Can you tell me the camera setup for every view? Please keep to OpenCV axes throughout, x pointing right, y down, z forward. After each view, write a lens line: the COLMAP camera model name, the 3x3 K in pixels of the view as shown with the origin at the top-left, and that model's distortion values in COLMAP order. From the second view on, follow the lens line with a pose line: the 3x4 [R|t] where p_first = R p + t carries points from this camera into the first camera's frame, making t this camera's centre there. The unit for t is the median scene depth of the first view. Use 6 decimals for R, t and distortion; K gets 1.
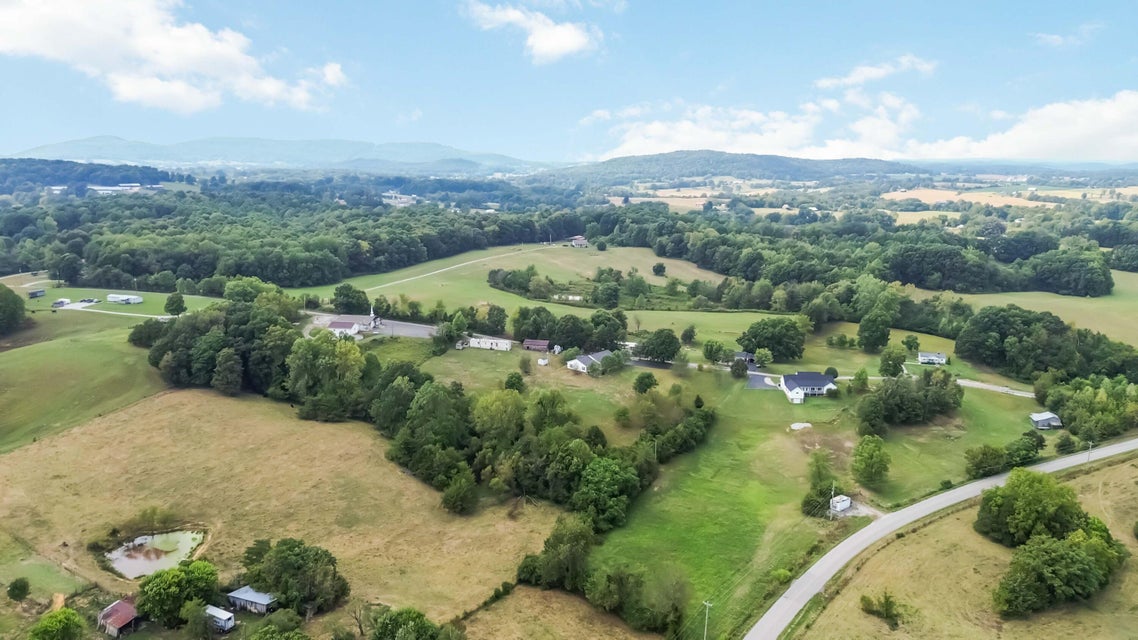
lens RADIAL K [[797.9, 0, 569.0], [0, 797.9, 320.0], [0, 0, 1]] dist [0.088664, -0.095038]
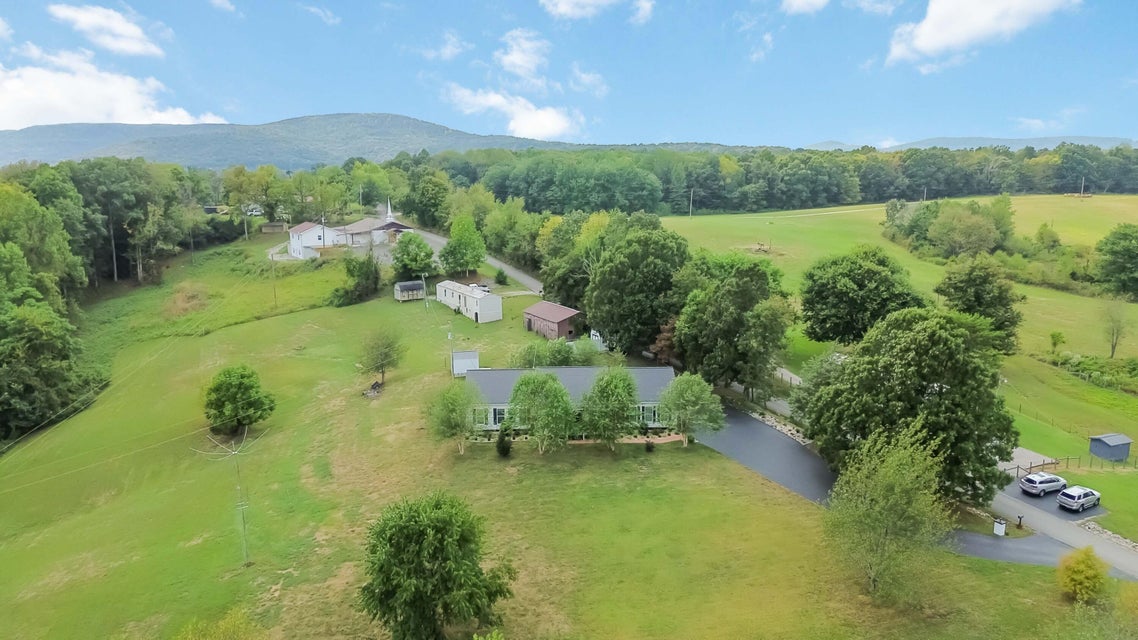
lens RADIAL K [[797.9, 0, 569.0], [0, 797.9, 320.0], [0, 0, 1]] dist [0.088664, -0.095038]
pose [[0.663216, 0.135492, -0.736062, 0.199245], [-0.144791, 0.988125, 0.051430, 0.013922], [0.734289, 0.072466, 0.674958, 0.789277]]
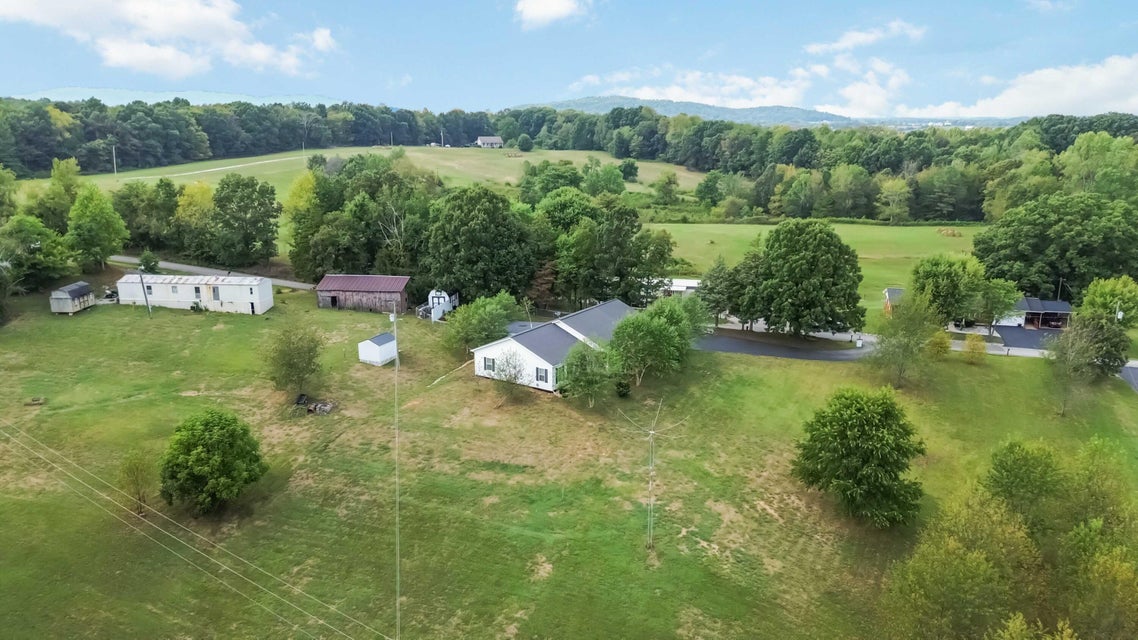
lens RADIAL K [[797.9, 0, 569.0], [0, 797.9, 320.0], [0, 0, 1]] dist [0.088664, -0.095038]
pose [[0.993011, -0.032741, 0.113389, -0.000609], [0.027765, 0.998593, 0.045182, 0.030496], [-0.114709, -0.041718, 0.992523, 0.700591]]
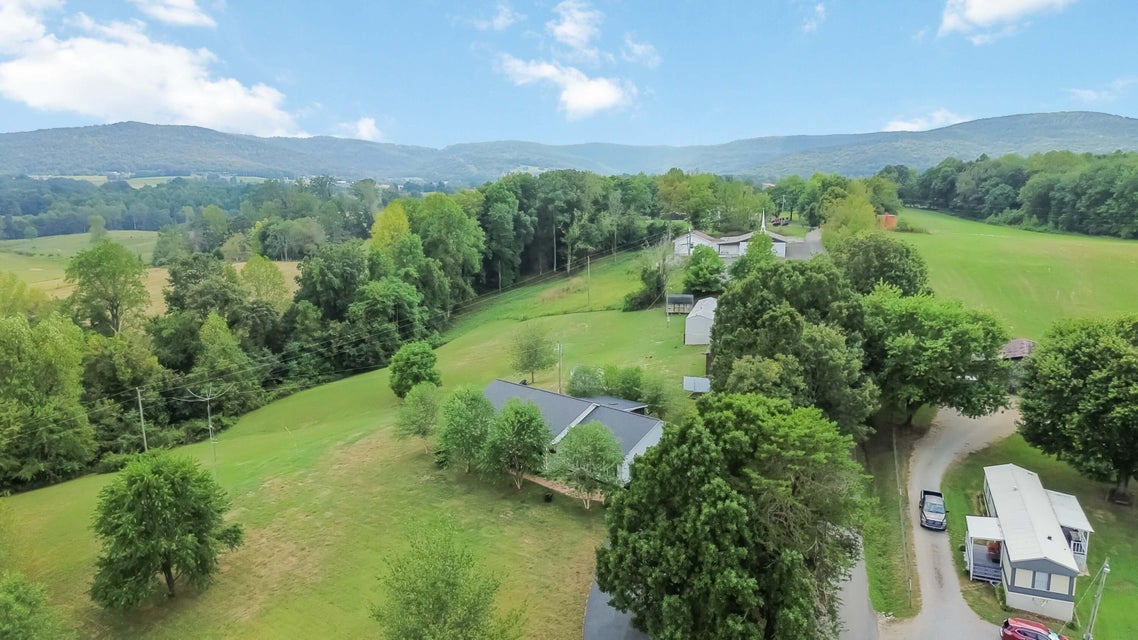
lens RADIAL K [[797.9, 0, 569.0], [0, 797.9, 320.0], [0, 0, 1]] dist [0.088664, -0.095038]
pose [[-0.056875, 0.174612, -0.982993, 0.238942], [-0.199492, 0.962744, 0.182557, -0.020130], [0.978247, 0.206482, -0.019922, 0.948629]]
